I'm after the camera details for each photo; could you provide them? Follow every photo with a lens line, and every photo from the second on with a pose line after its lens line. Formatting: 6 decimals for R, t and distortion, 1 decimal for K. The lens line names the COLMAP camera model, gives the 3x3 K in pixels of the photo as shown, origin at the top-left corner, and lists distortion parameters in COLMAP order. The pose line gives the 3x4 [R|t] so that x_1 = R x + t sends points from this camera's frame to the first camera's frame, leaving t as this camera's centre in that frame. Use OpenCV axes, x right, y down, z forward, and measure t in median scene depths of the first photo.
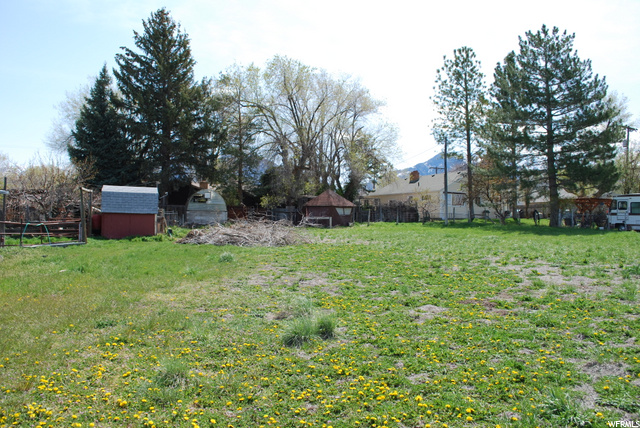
lens RADIAL K [[507.5, 0, 318.4], [0, 507.5, 214.2], [0, 0, 1]] dist [-0.084206, 0.012296]
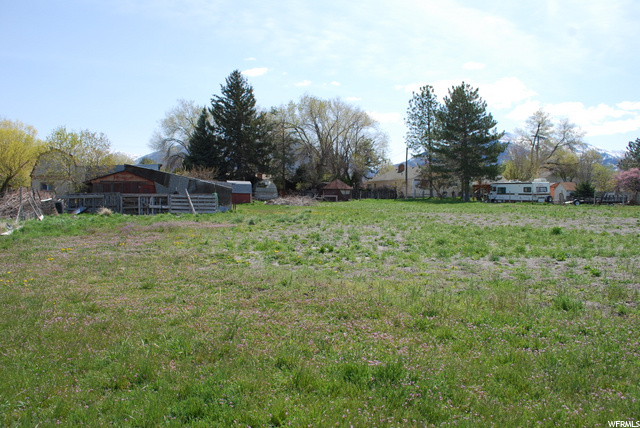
lens RADIAL K [[507.5, 0, 318.4], [0, 507.5, 214.2], [0, 0, 1]] dist [-0.084206, 0.012296]
pose [[0.997948, 0.003037, -0.063960, 0.066584], [-0.000566, 0.999254, 0.038612, 0.002577], [0.064029, -0.038497, 0.997205, -0.671278]]
